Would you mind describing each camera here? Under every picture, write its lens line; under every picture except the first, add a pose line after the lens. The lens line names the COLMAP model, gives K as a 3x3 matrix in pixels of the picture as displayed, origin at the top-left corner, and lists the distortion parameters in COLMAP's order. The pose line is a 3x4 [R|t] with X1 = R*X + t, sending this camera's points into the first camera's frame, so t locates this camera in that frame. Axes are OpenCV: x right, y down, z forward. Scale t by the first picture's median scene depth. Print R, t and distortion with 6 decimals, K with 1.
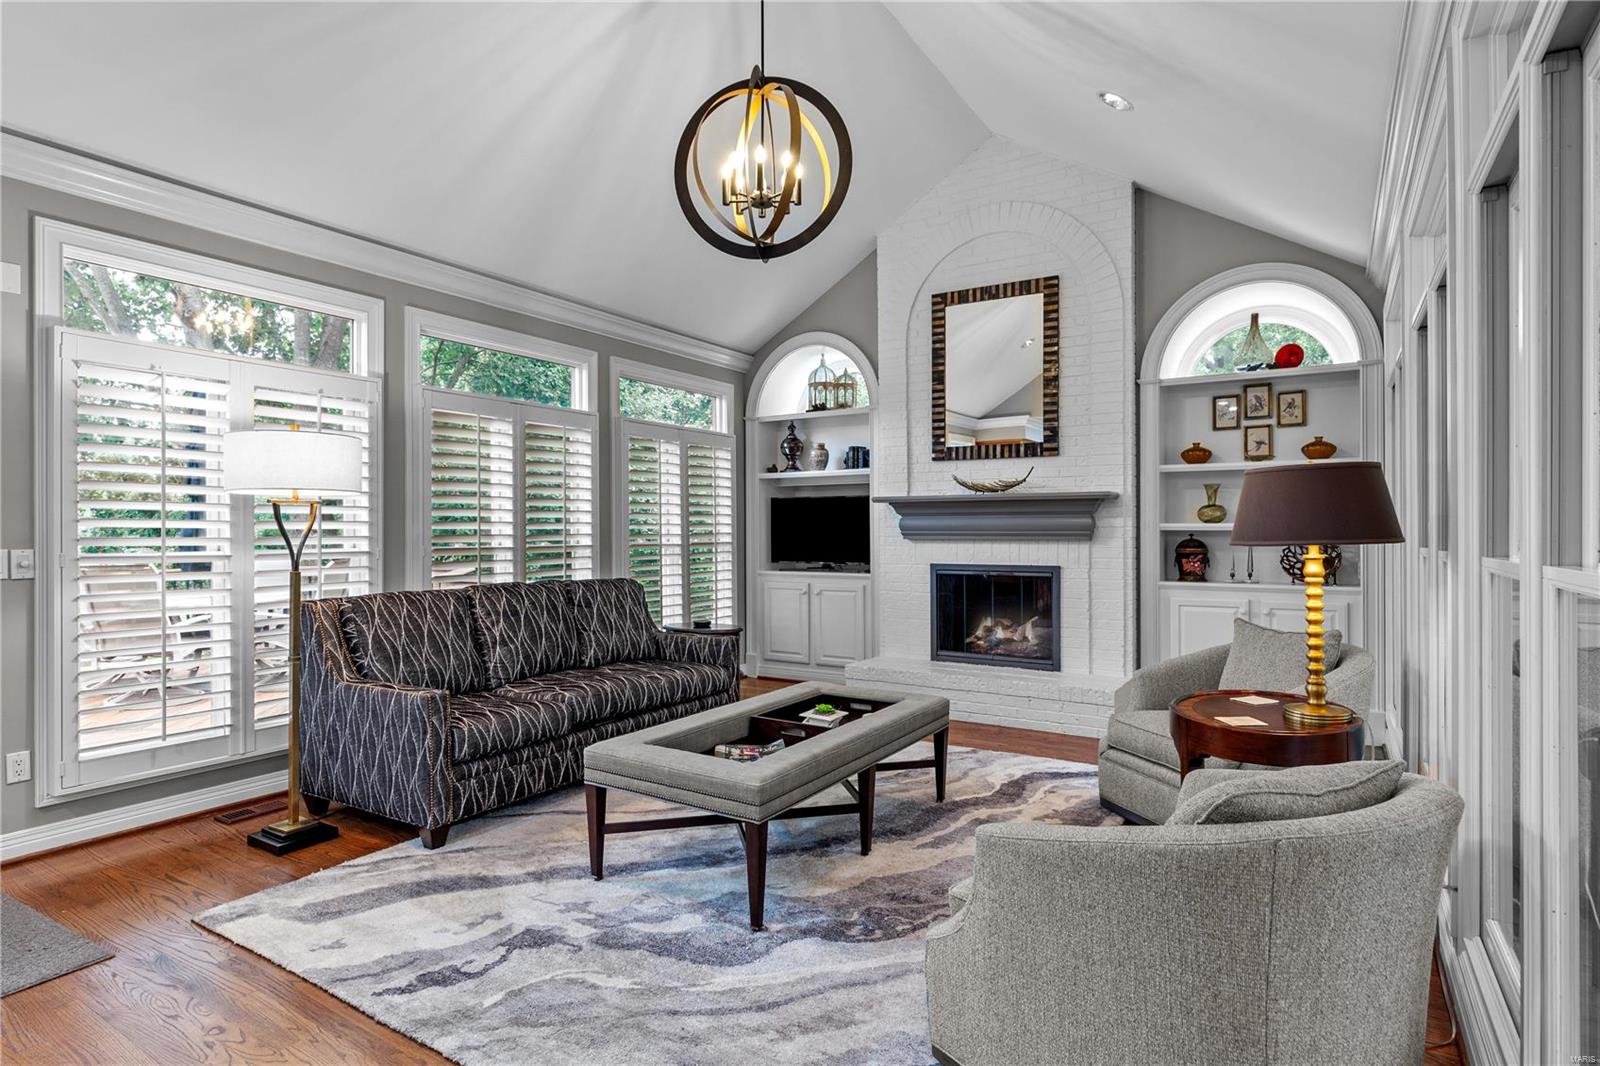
lens RADIAL K [[814.0, 0, 805.9], [0, 814.0, 523.7], [0, 0, 1]] dist [0.003171, 0.000366]
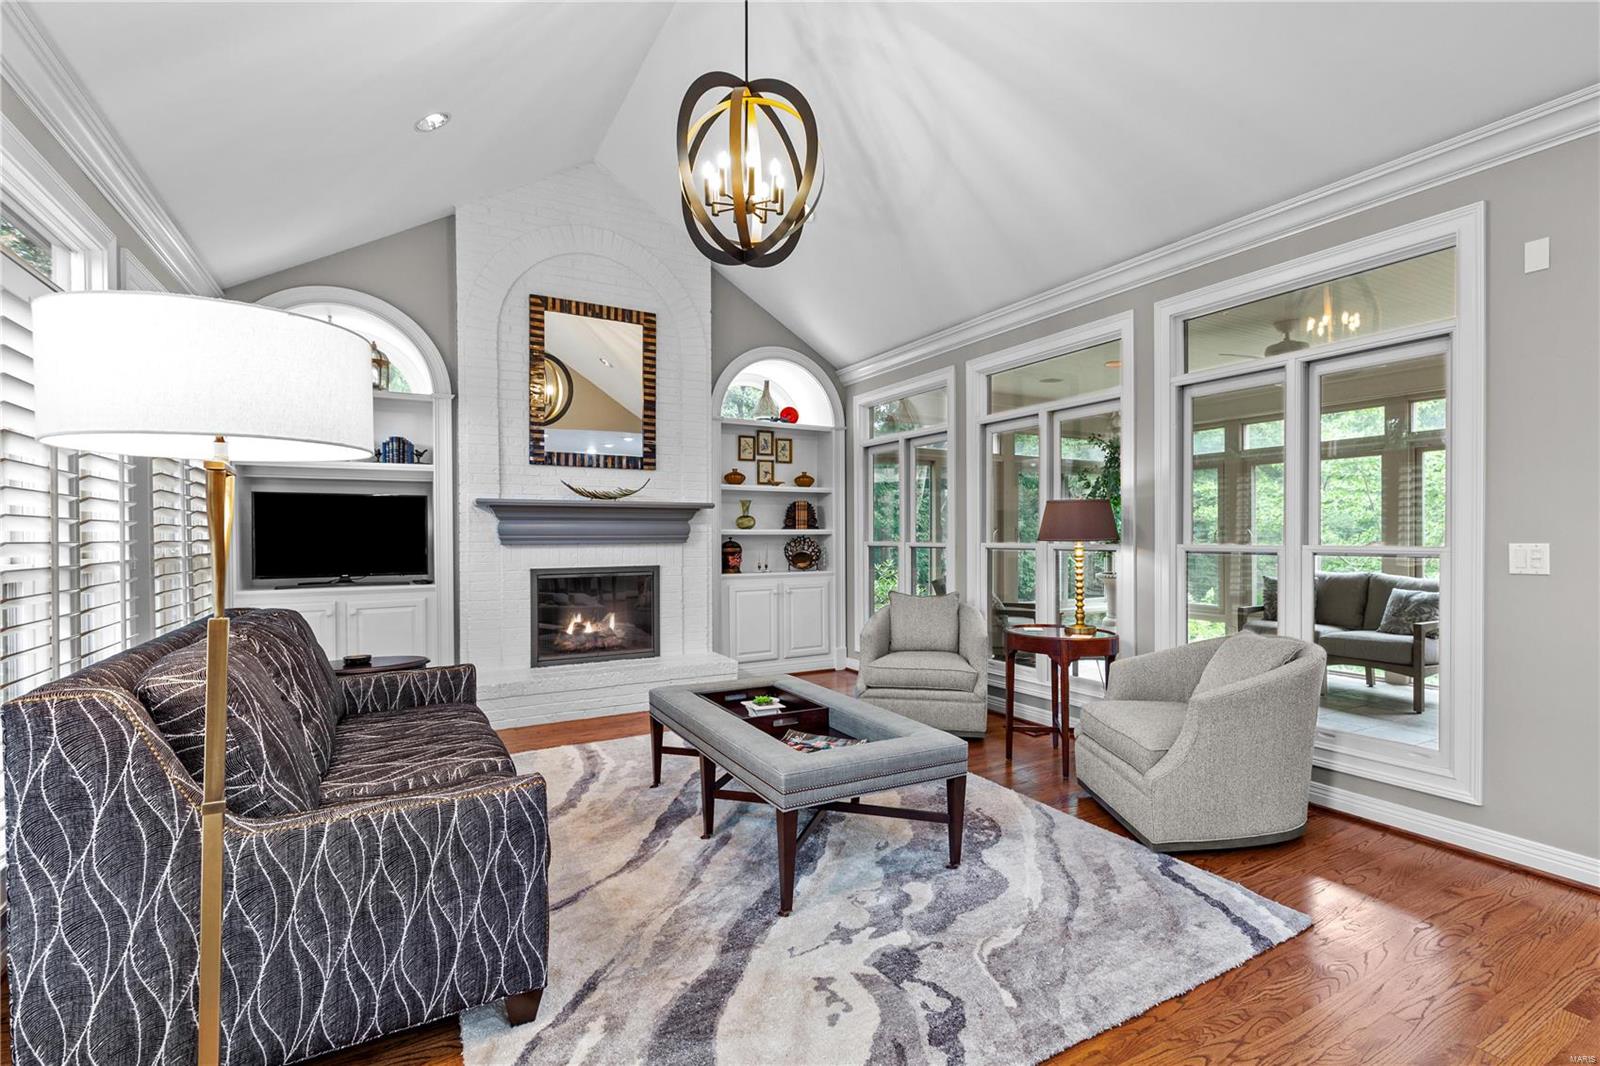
lens RADIAL K [[745.9, 0, 800.0], [0, 745.9, 533.0], [0, 0, 1]] dist [0.014563, -0.000126]
pose [[0.485818, 0.001673, 0.874058, -0.515604], [-0.003695, 0.999993, 0.000139, 0.004858], [-0.874052, -0.003297, 0.485821, 0.304951]]
